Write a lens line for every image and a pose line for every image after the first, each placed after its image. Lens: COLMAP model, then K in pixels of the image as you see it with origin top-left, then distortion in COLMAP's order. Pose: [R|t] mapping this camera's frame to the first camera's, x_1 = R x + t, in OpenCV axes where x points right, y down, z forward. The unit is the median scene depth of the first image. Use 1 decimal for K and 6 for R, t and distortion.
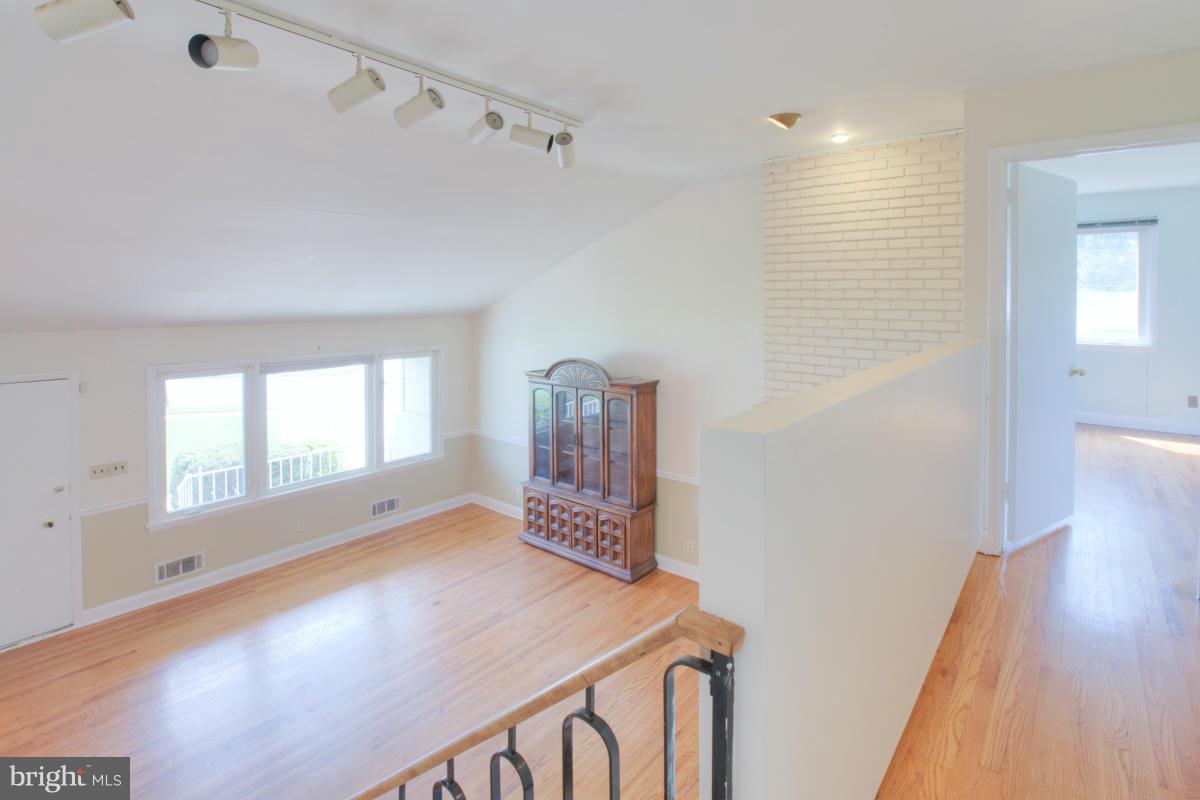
lens RADIAL K [[586.5, 0, 604.2], [0, 586.5, 310.5], [0, 0, 1]] dist [-0.034371, 0.012223]
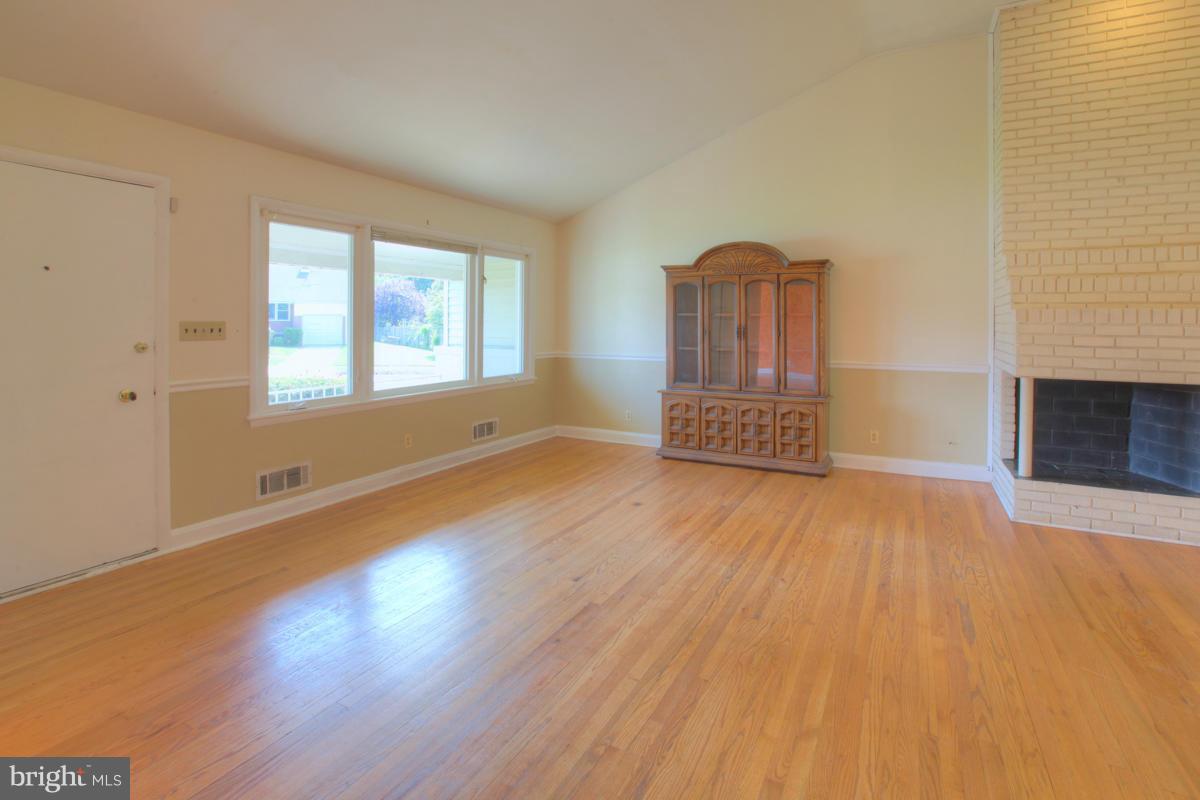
lens RADIAL K [[568.6, 0, 606.7], [0, 568.6, 320.6], [0, 0, 1]] dist [-0.017172, 0.001005]
pose [[0.977194, 0.014779, 0.211832, -0.456582], [-0.009773, 0.999648, -0.024660, 0.239119], [-0.212122, 0.022027, 0.976995, 0.198024]]
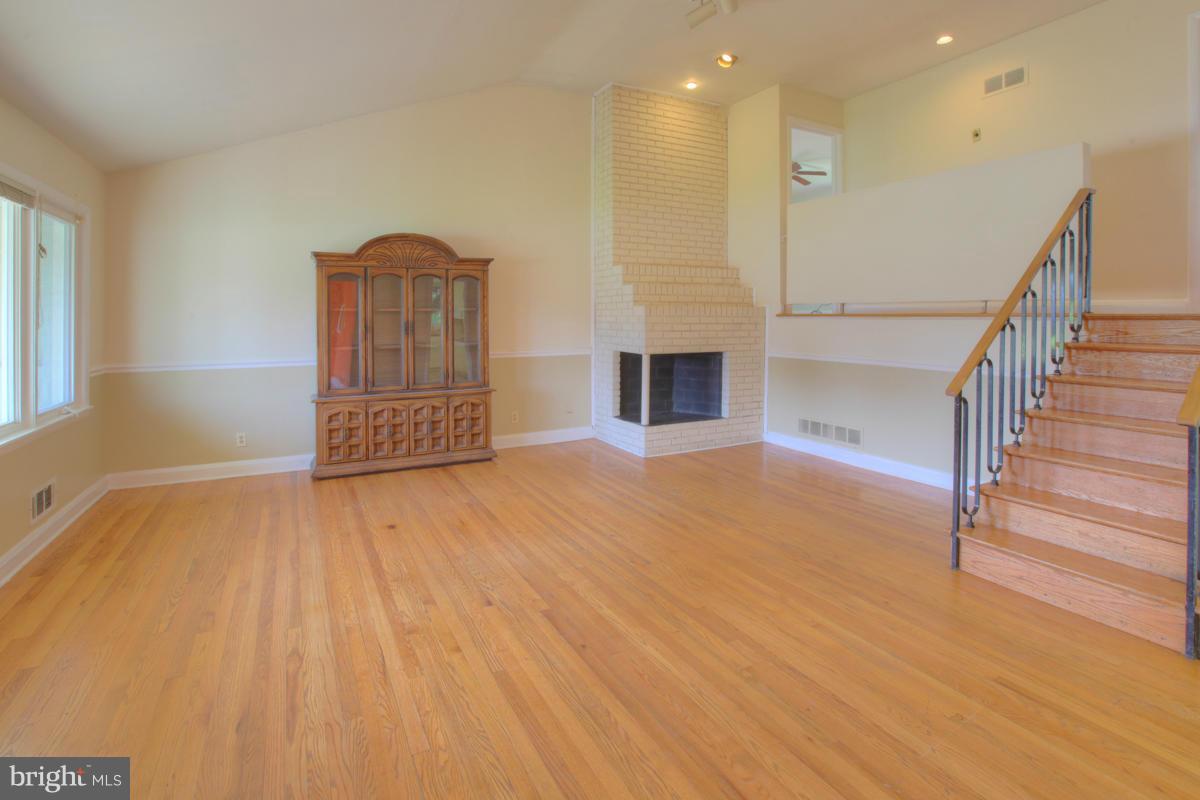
lens RADIAL K [[586.5, 0, 604.2], [0, 586.5, 310.5], [0, 0, 1]] dist [-0.034371, 0.012223]
pose [[0.391970, 0.015278, 0.919851, -0.761960], [0.019658, 0.999495, -0.024978, 0.234621], [-0.919768, 0.027873, 0.391471, 0.419551]]
